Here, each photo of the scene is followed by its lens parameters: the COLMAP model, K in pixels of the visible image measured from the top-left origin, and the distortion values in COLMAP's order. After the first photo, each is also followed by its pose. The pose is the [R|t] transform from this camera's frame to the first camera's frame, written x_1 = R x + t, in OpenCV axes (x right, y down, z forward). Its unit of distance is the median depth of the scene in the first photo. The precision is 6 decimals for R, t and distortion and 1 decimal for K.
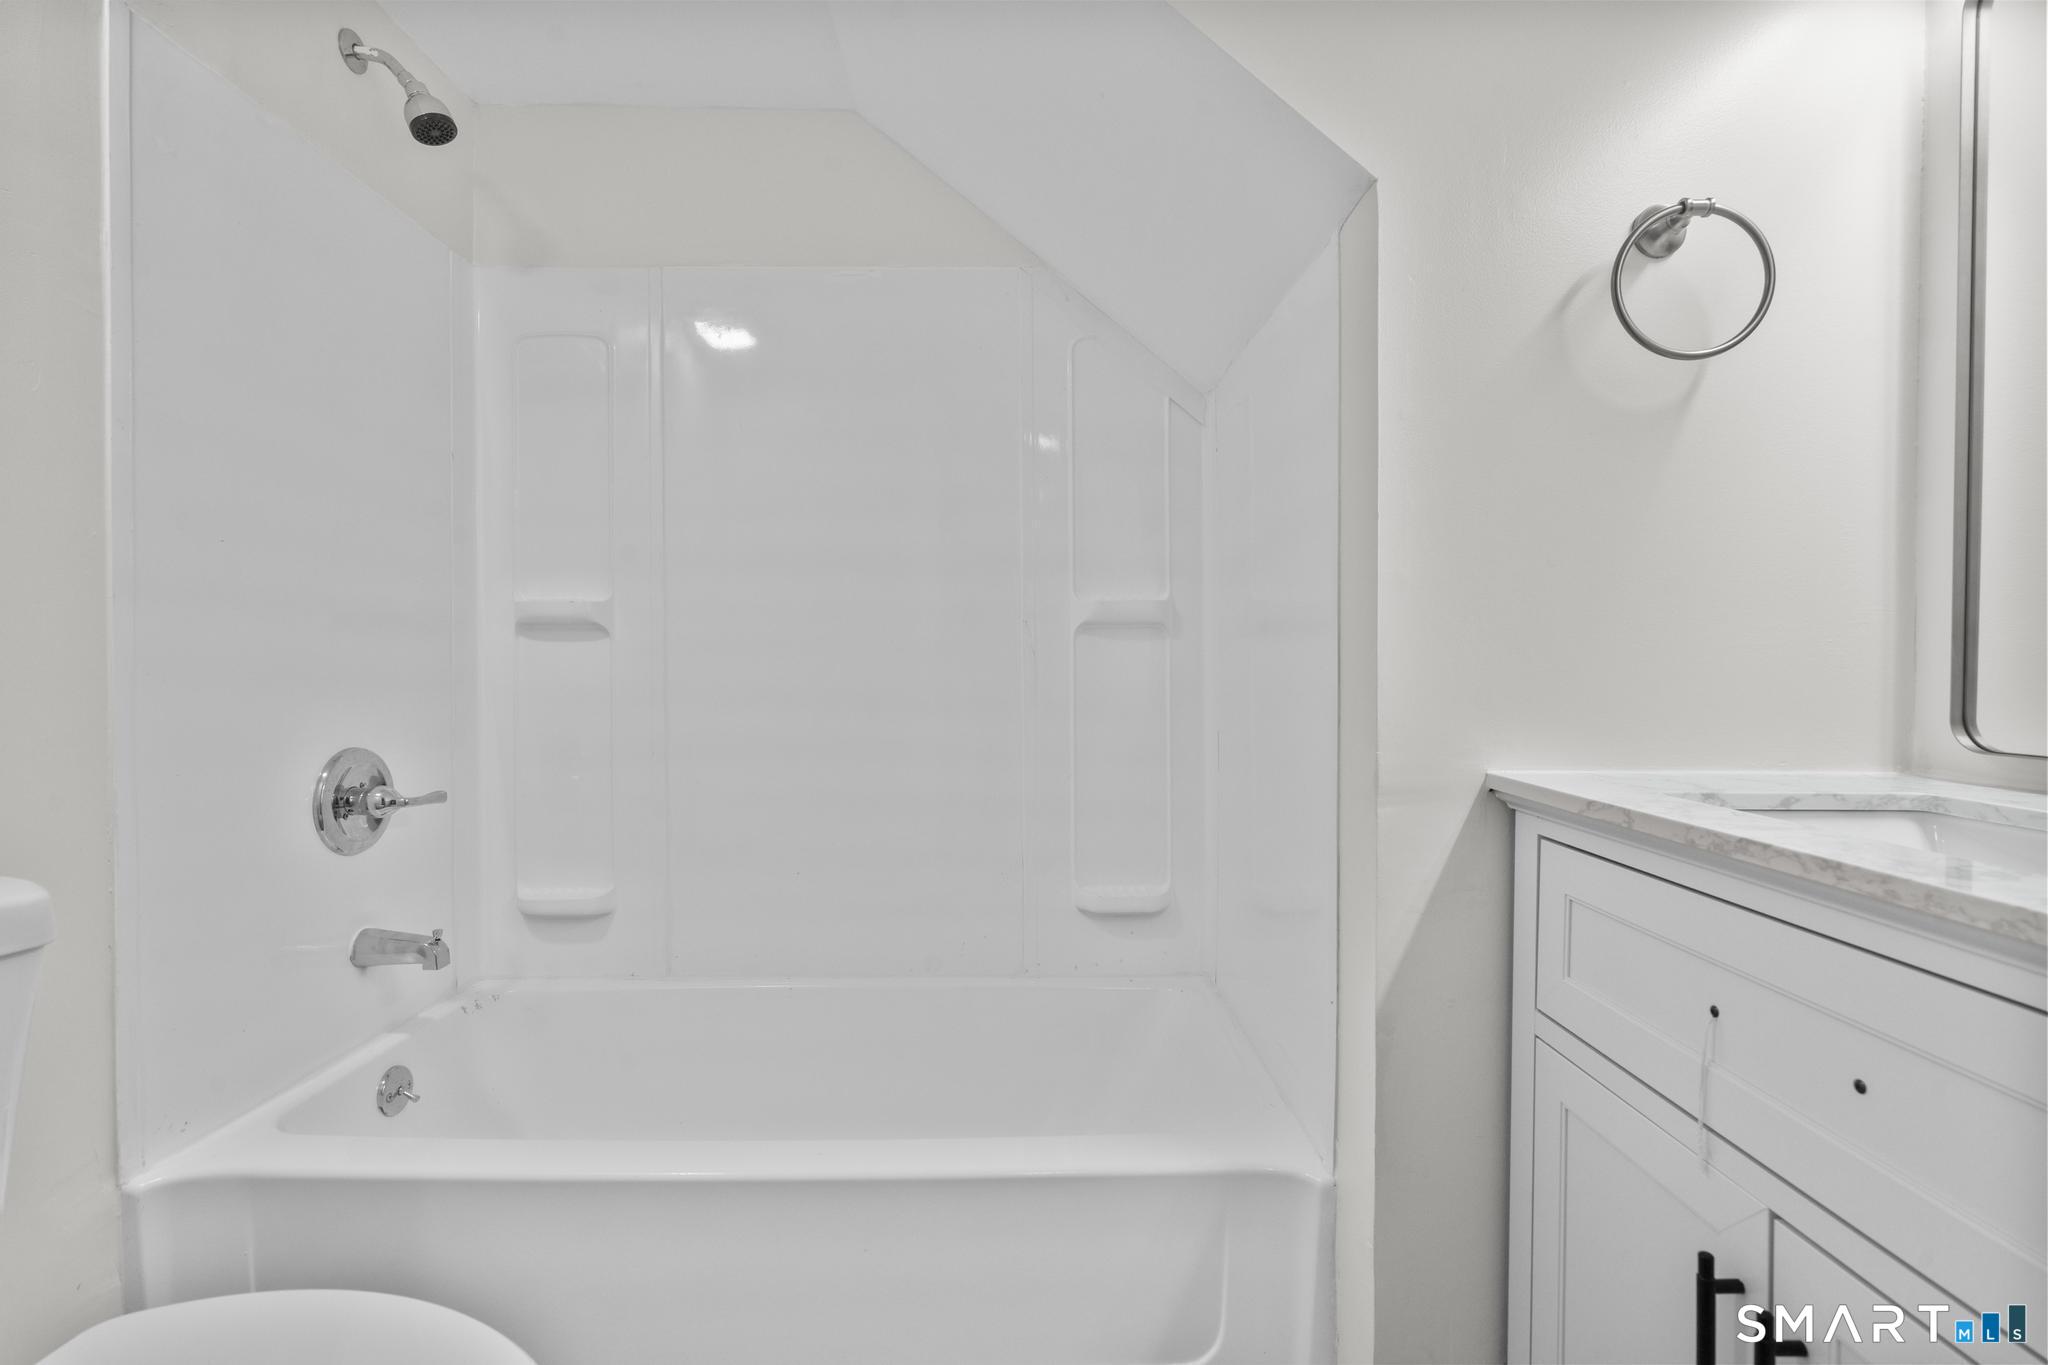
lens RADIAL K [[925.1, 0, 1030.0], [0, 925.1, 678.7], [0, 0, 1]] dist [-0.011693, 0.001553]
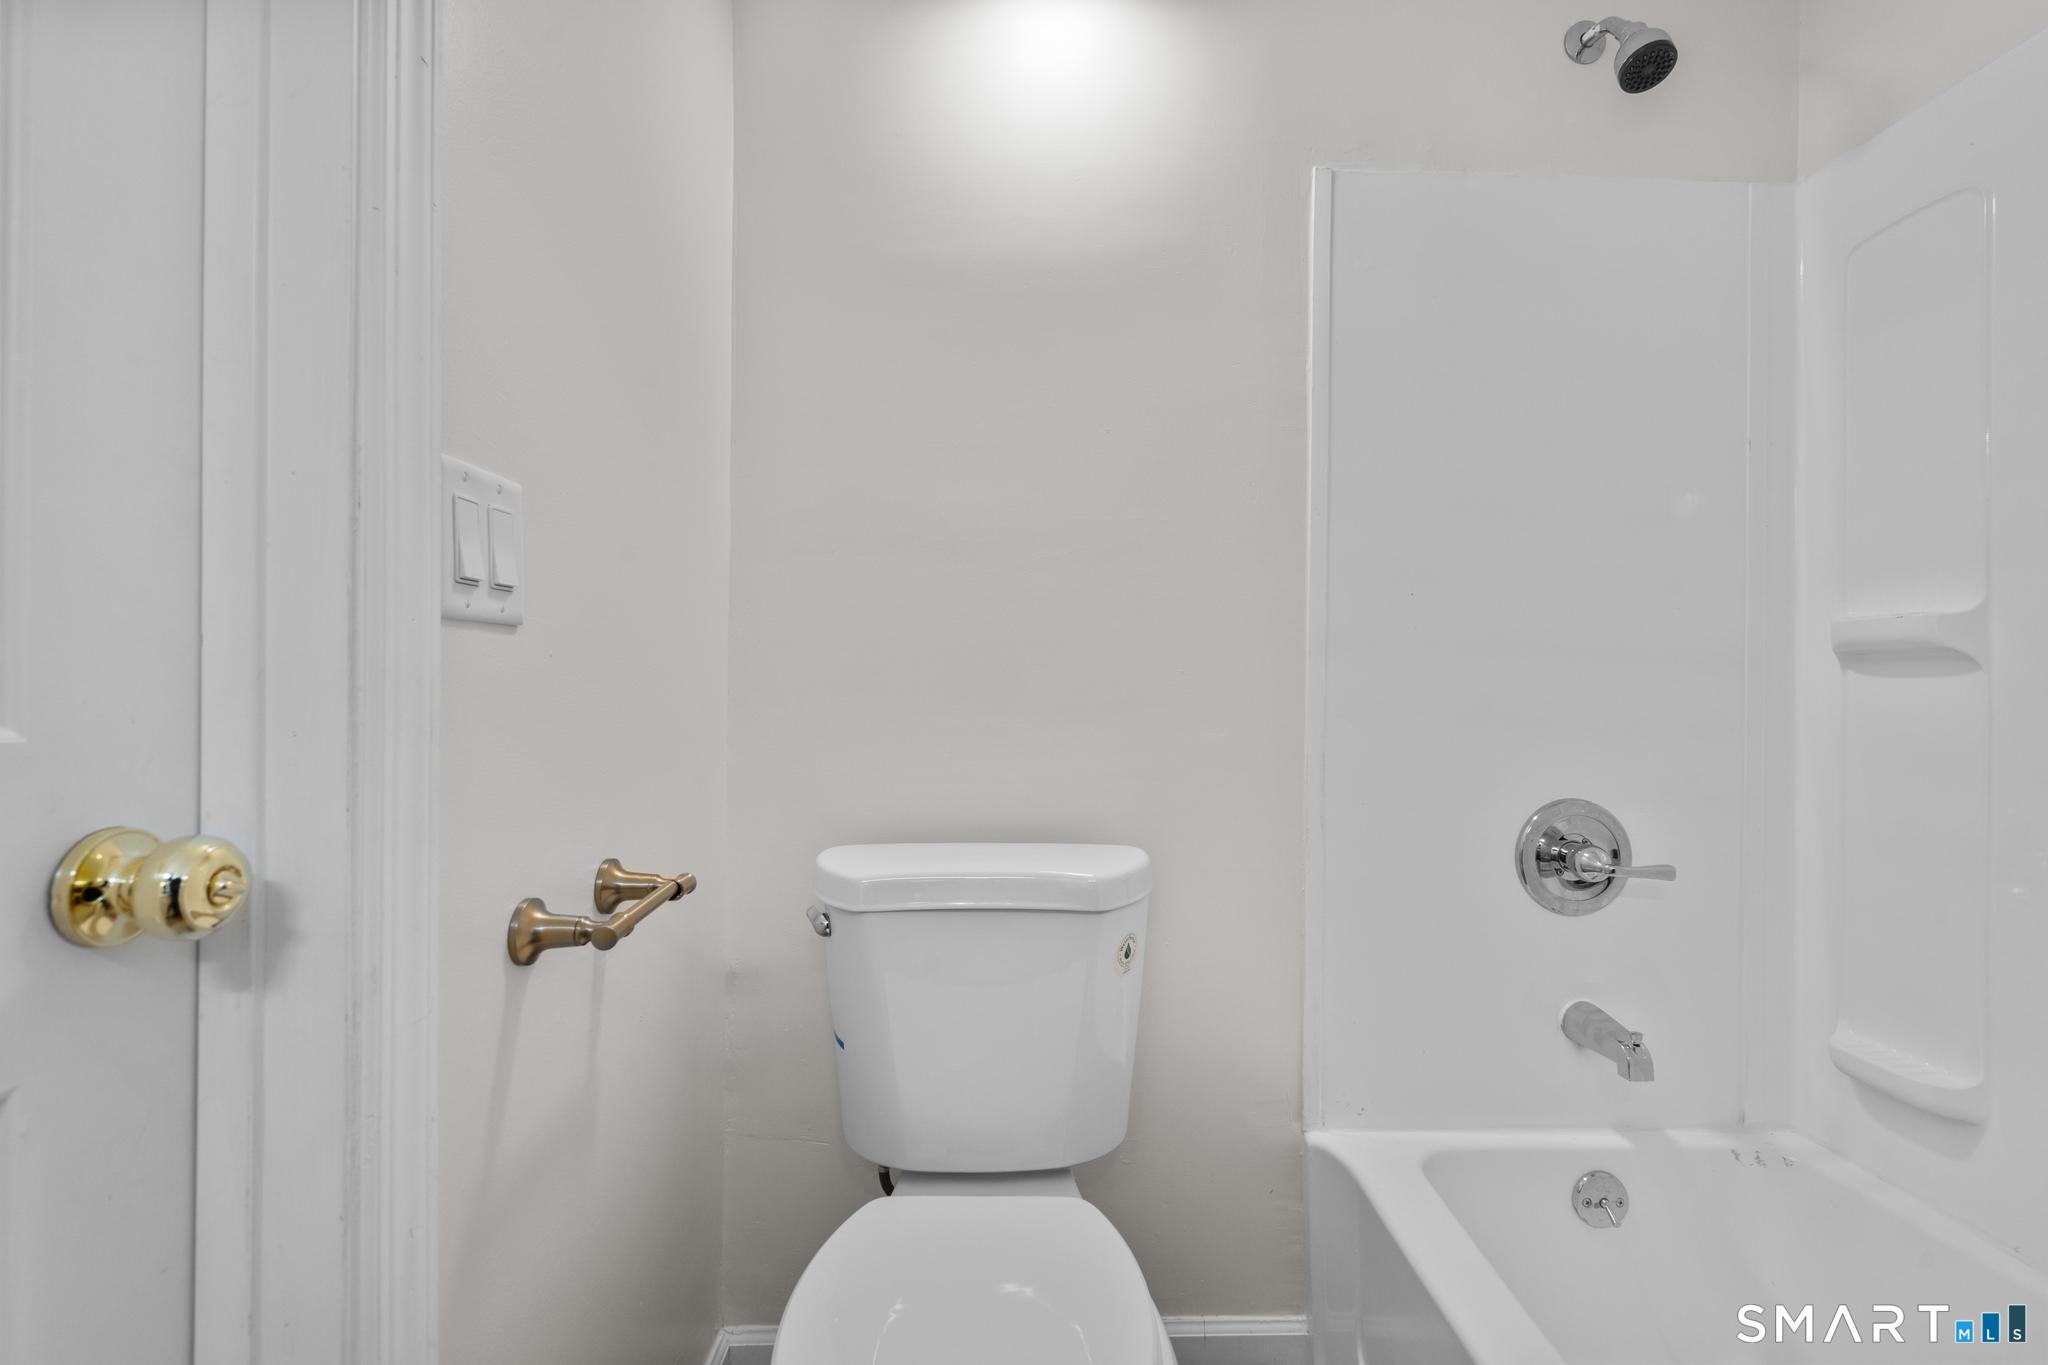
lens RADIAL K [[925.1, 0, 1029.6], [0, 925.1, 679.0], [0, 0, 1]] dist [-0.011693, 0.001553]
pose [[0.000962, -0.005958, -0.999982, 0.168842], [-0.016725, 0.999842, -0.005973, -0.027407], [0.999860, 0.016731, 0.000863, 0.424040]]
